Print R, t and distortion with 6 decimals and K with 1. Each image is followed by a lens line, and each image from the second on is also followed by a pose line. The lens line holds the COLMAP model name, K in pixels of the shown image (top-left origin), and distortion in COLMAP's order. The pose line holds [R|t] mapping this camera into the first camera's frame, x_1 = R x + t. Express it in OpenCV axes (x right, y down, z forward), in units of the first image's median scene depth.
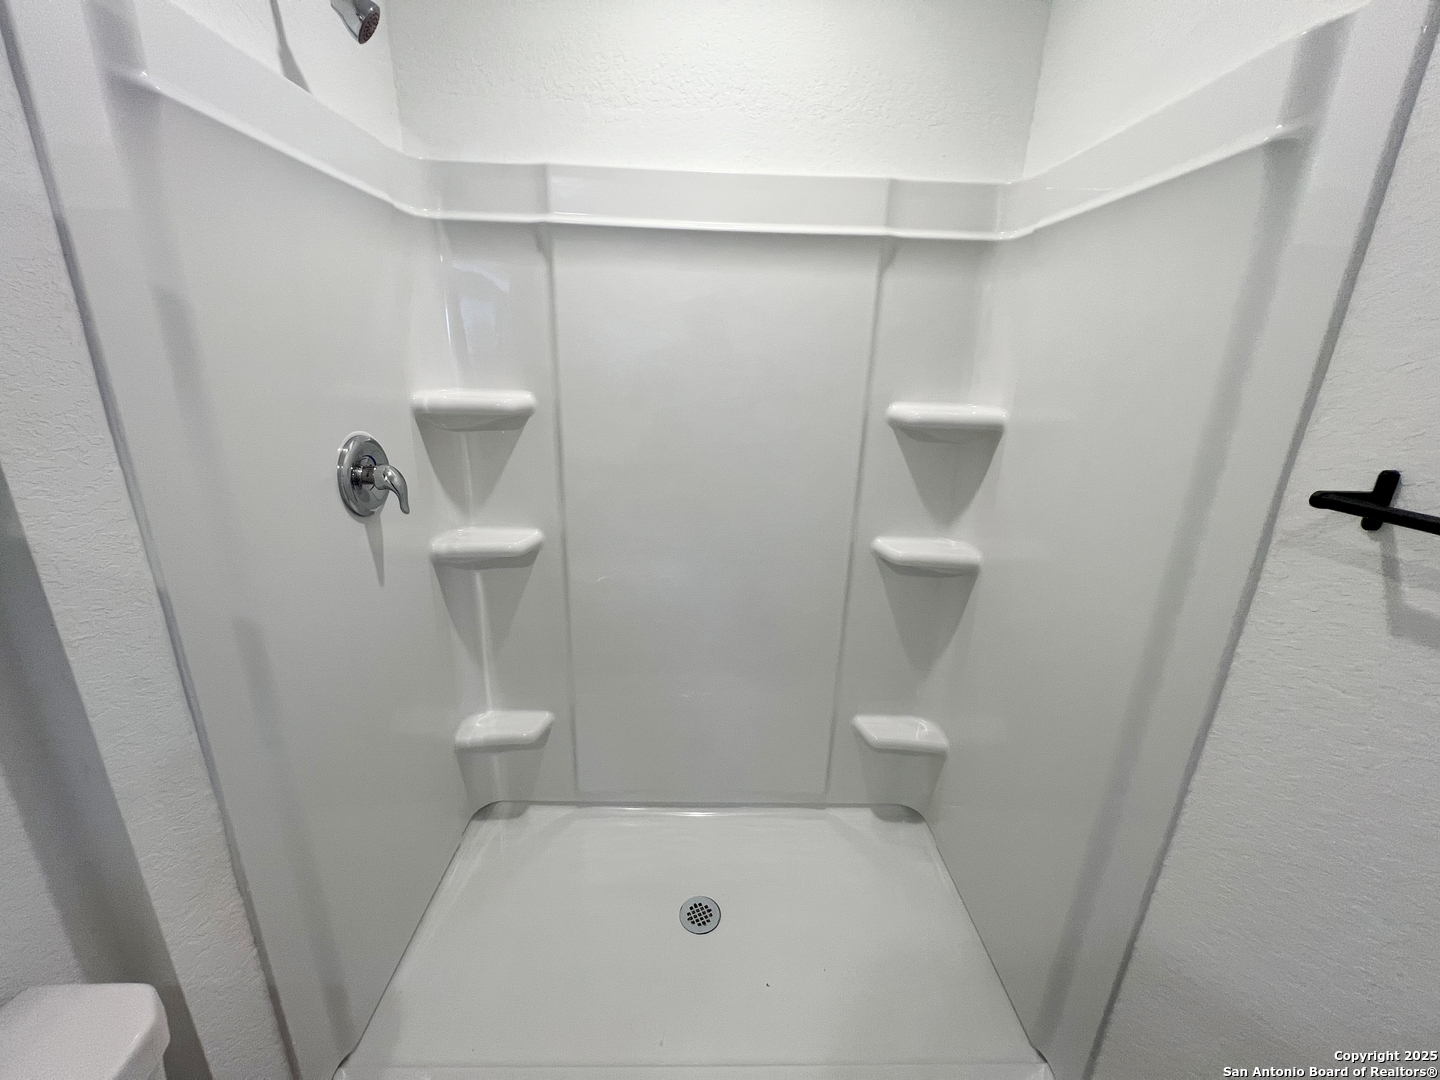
lens RADIAL K [[573.9, 0, 711.6], [0, 573.9, 541.2], [0, 0, 1]] dist [-0.001295, 0.001263]
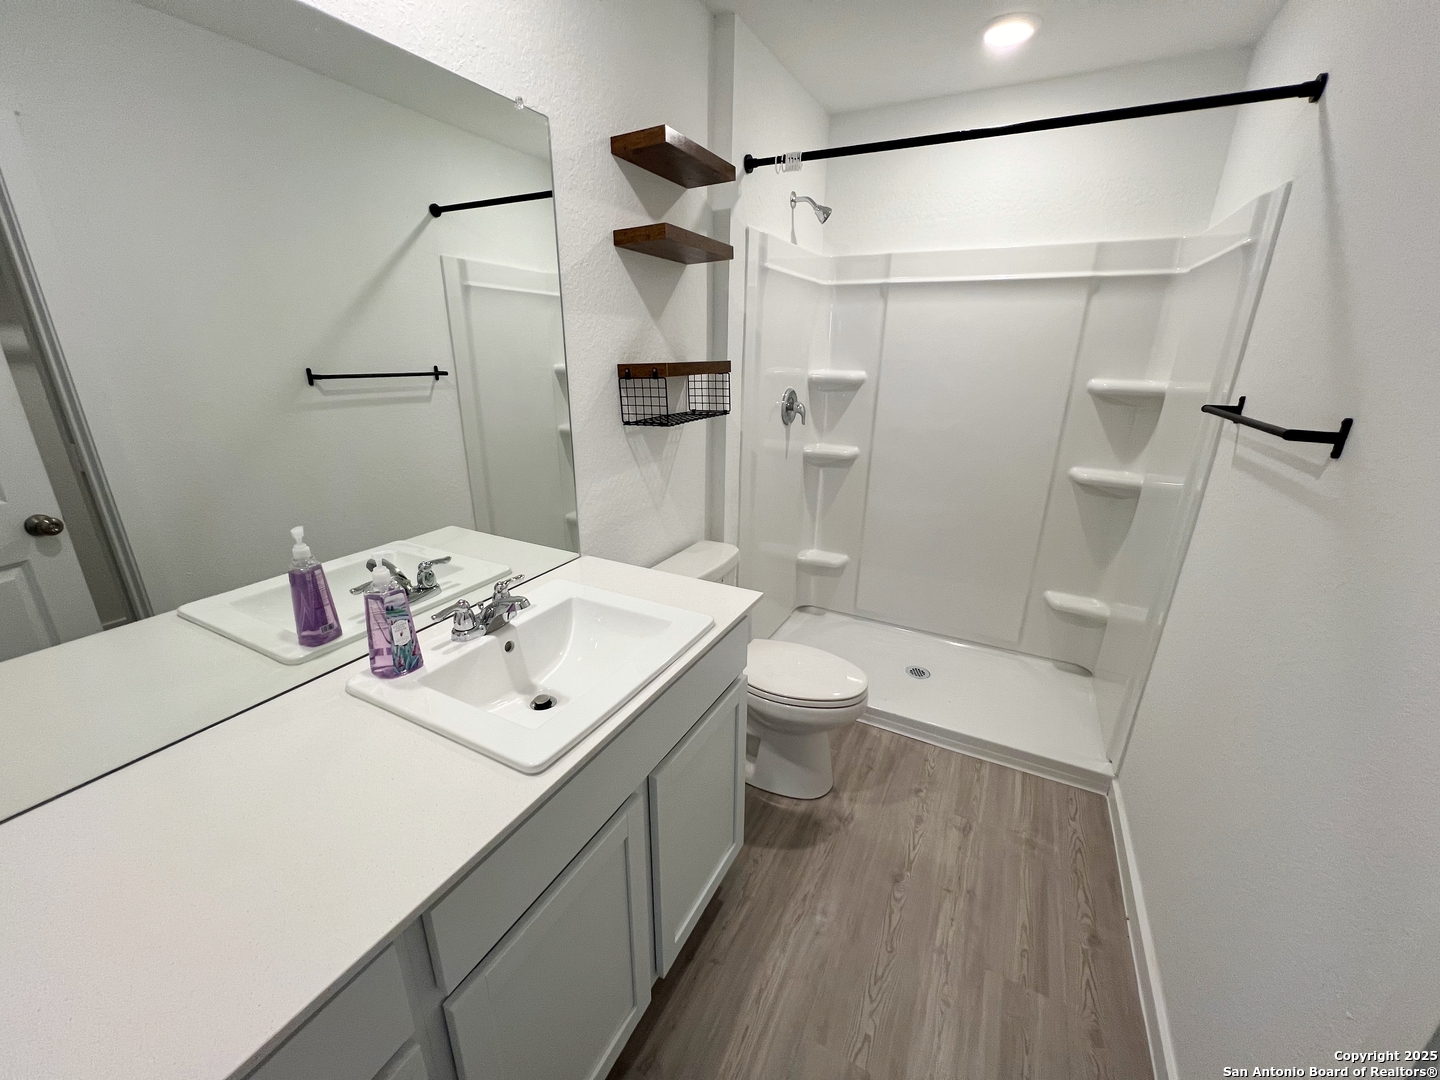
lens RADIAL K [[573.9, 0, 720.1], [0, 573.9, 542.7], [0, 0, 1]] dist [-0.001295, 0.001263]
pose [[0.879854, 0.138006, -0.454766, 0.196029], [-0.134253, 0.990110, 0.040720, 0.278536], [0.455888, 0.025226, 0.889680, -0.861327]]
